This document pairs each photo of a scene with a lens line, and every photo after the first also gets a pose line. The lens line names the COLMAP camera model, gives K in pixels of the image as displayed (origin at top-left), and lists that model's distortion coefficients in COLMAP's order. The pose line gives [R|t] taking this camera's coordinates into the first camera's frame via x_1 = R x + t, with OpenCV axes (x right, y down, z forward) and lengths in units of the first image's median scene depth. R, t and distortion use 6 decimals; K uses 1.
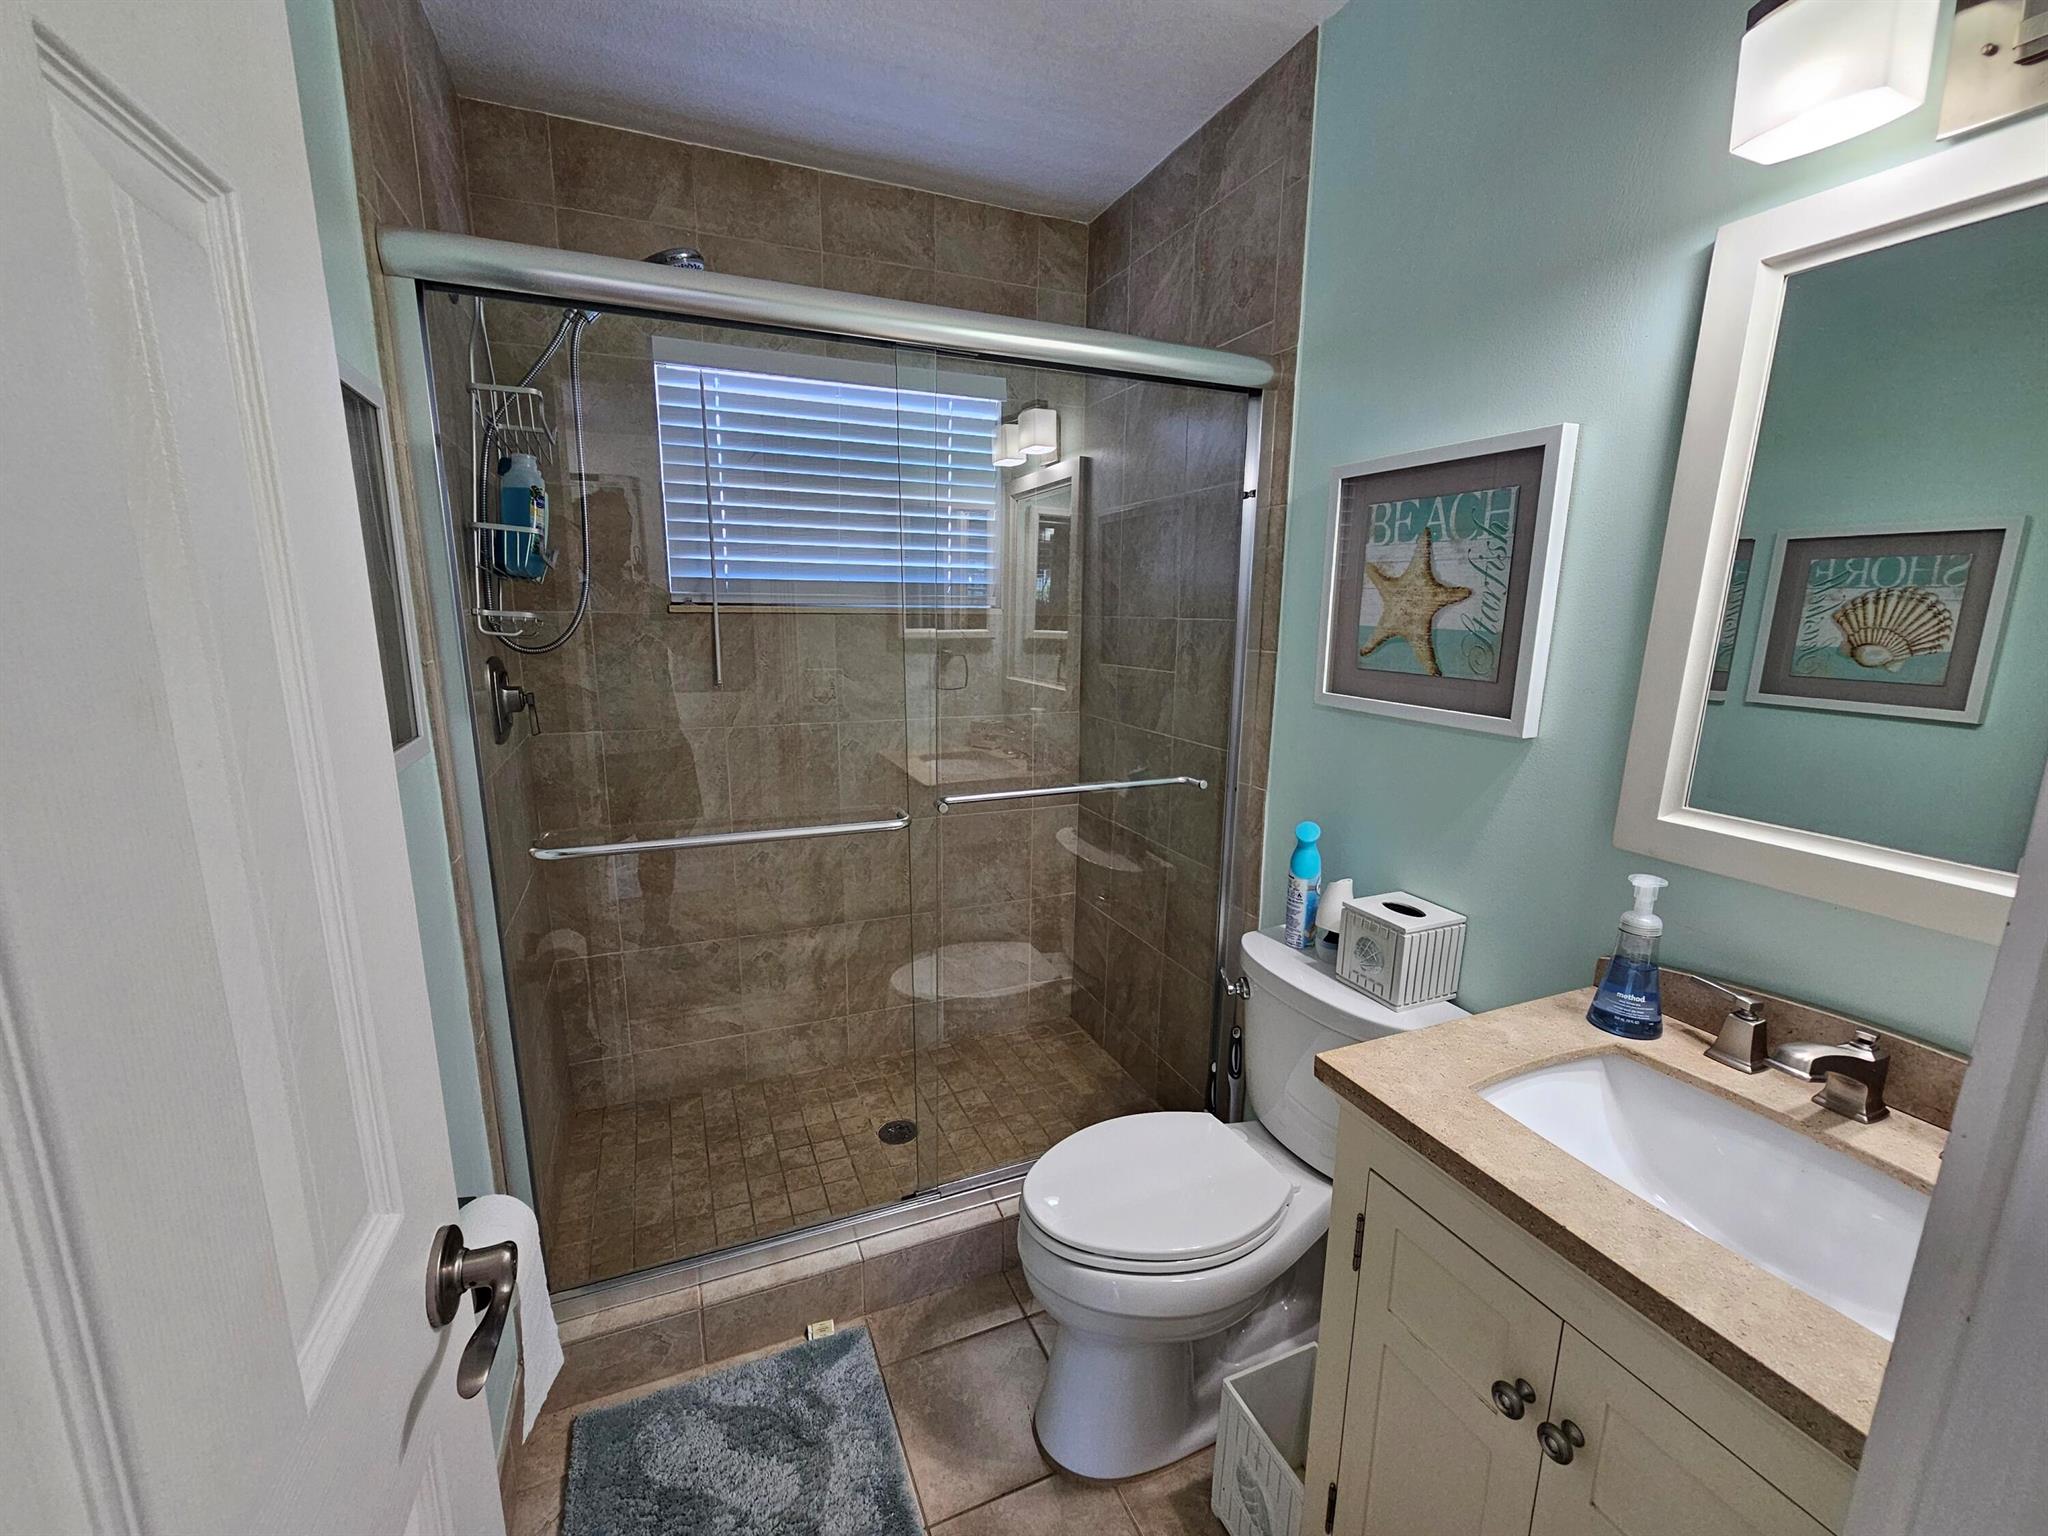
lens RADIAL K [[838.0, 0, 1020.3], [0, 838.0, 775.7], [0, 0, 1]] dist [-0.002706, 0.001324]
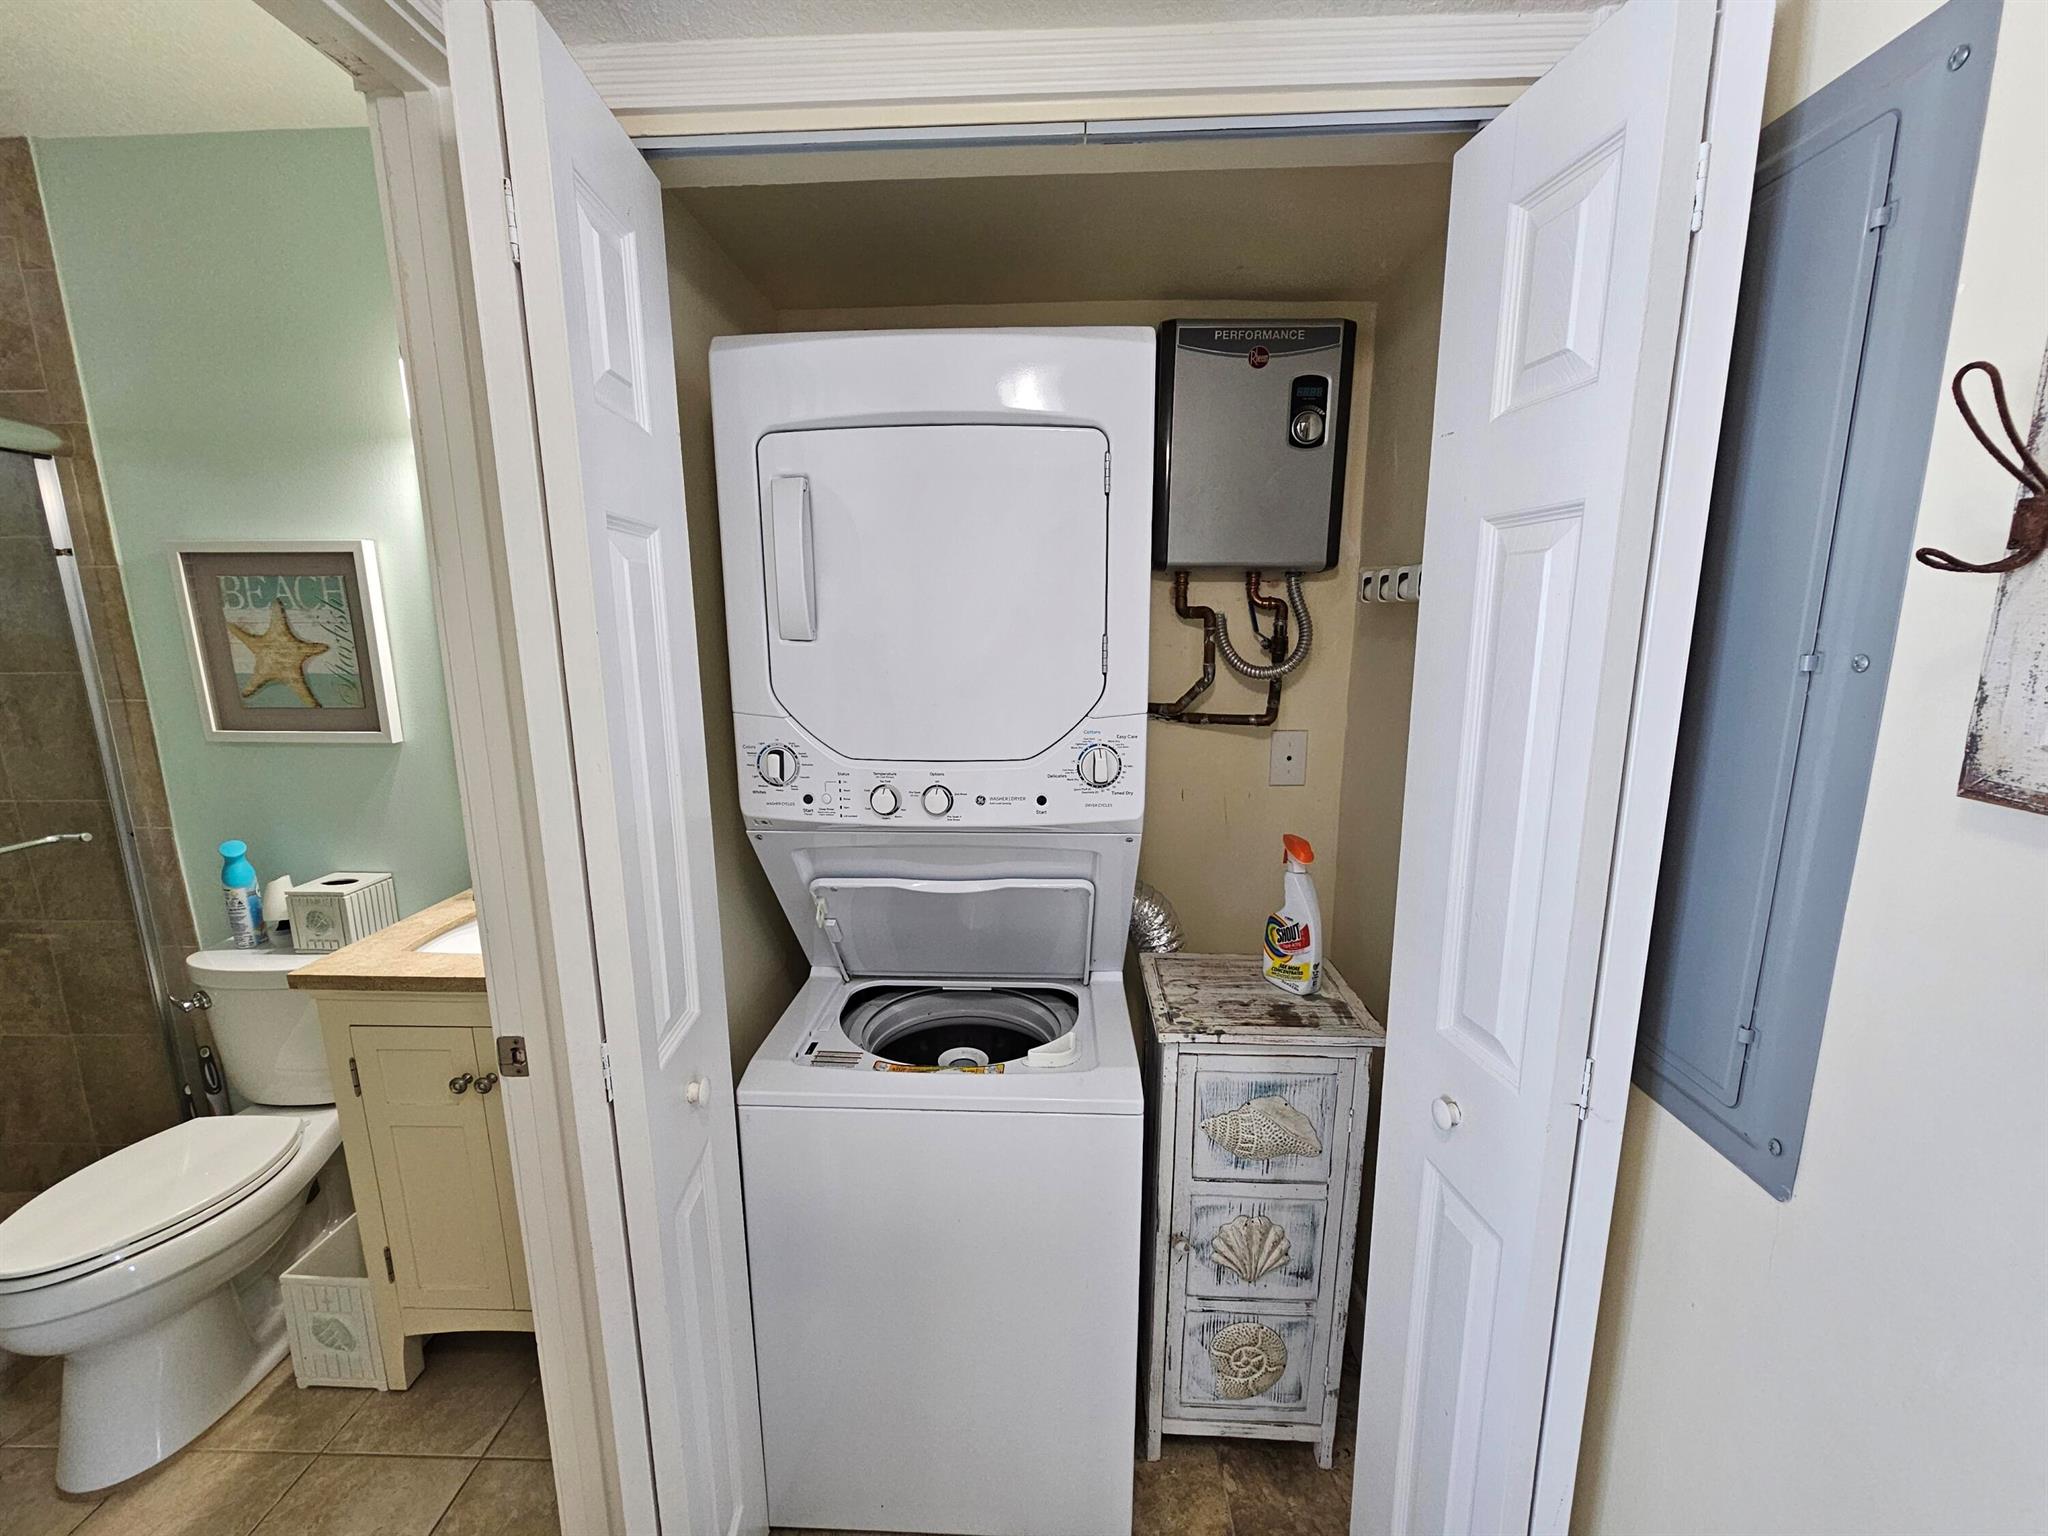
lens RADIAL K [[838.0, 0, 1022.5], [0, 838.0, 798.2], [0, 0, 1]] dist [-0.002706, 0.001324]
pose [[0.428507, -0.190407, 0.883248, -0.225403], [0.187730, 0.974973, 0.119103, 0.071854], [-0.883821, 0.114775, 0.453528, -0.571534]]
